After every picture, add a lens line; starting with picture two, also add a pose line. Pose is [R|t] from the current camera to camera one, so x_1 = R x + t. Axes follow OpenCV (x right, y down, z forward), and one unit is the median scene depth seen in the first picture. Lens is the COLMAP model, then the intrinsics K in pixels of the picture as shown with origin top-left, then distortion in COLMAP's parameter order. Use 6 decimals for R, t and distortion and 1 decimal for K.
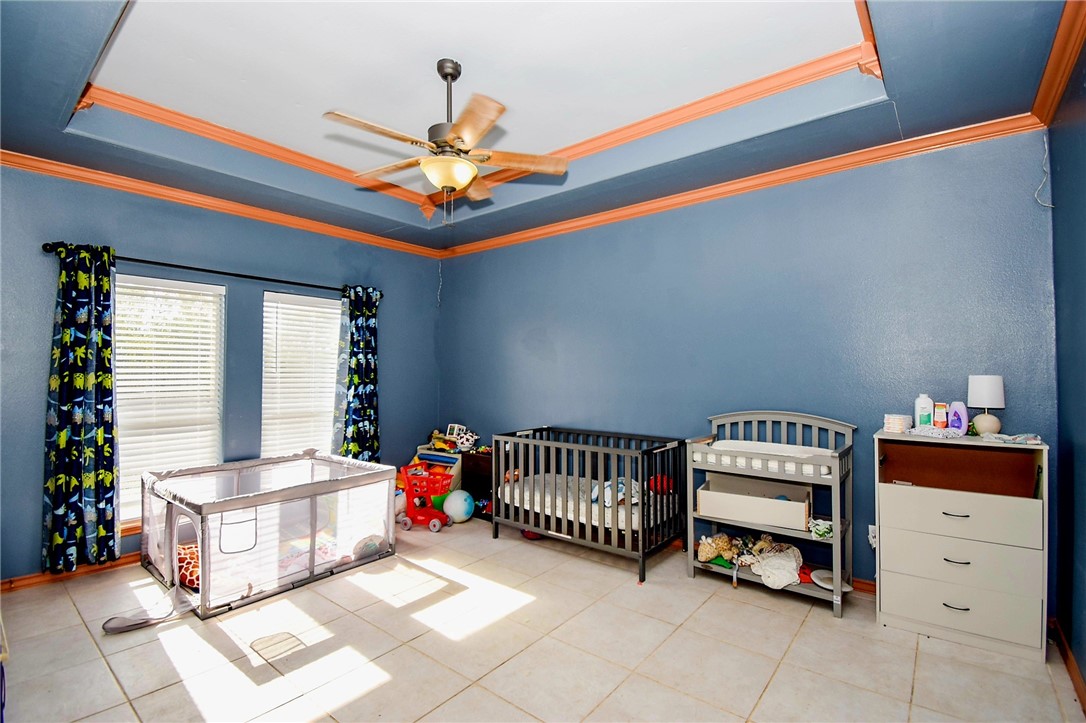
lens RADIAL K [[490.2, 0, 544.7], [0, 490.2, 361.4], [0, 0, 1]] dist [0.030216, -0.035218]
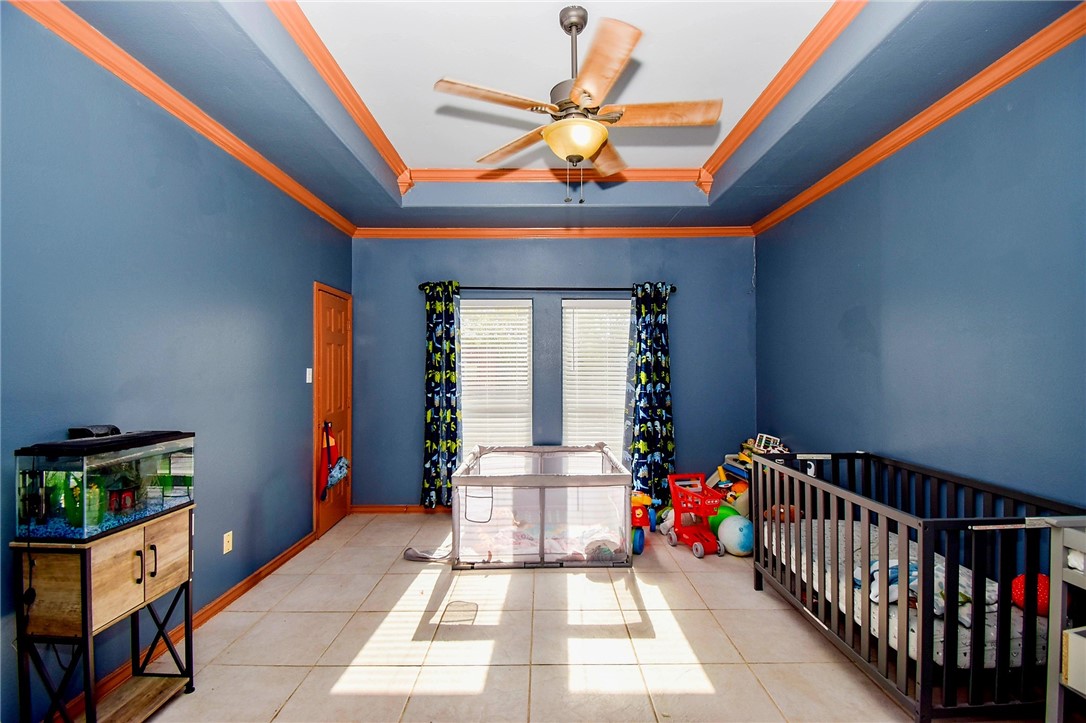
lens RADIAL K [[474.5, 0, 545.4], [0, 474.5, 361.9], [0, 0, 1]] dist [0.027323, -0.043354]
pose [[0.633087, -0.011935, -0.773989, 0.324263], [0.017510, 0.999846, -0.001095, 0.002905], [0.773883, -0.012860, 0.633198, 0.345700]]
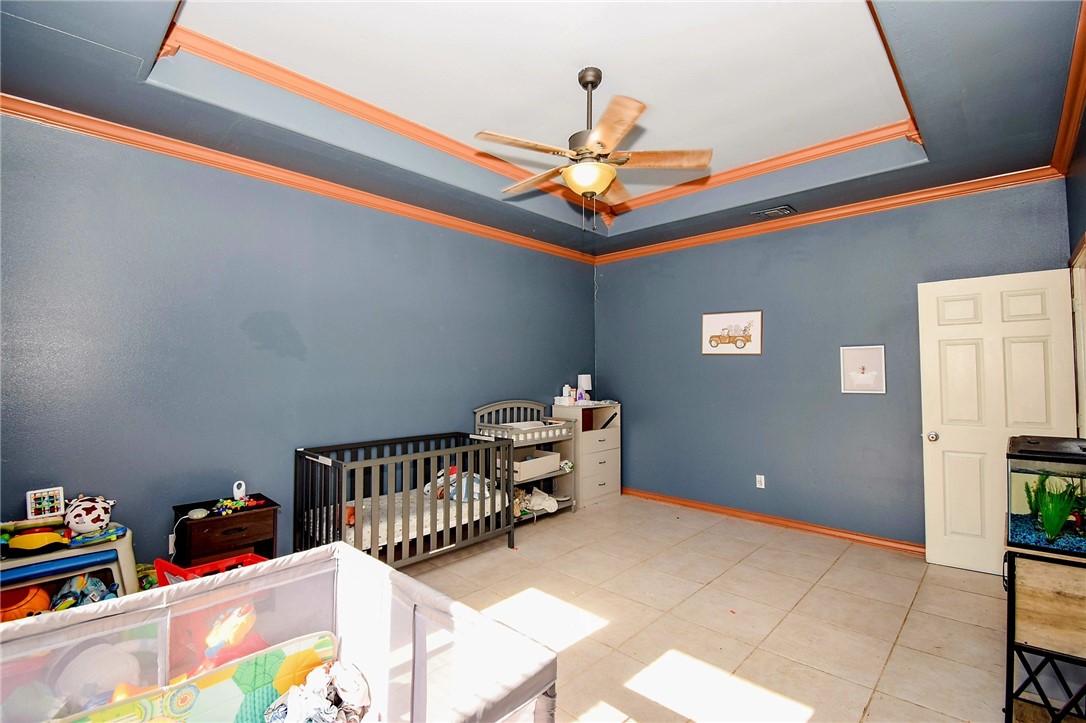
lens RADIAL K [[490.2, 0, 544.7], [0, 490.2, 361.4], [0, 0, 1]] dist [0.030216, -0.035218]
pose [[0.086559, 0.024386, 0.995948, -0.911710], [-0.010505, 0.999667, -0.023565, 0.017567], [-0.996191, -0.008423, 0.086786, 0.746489]]
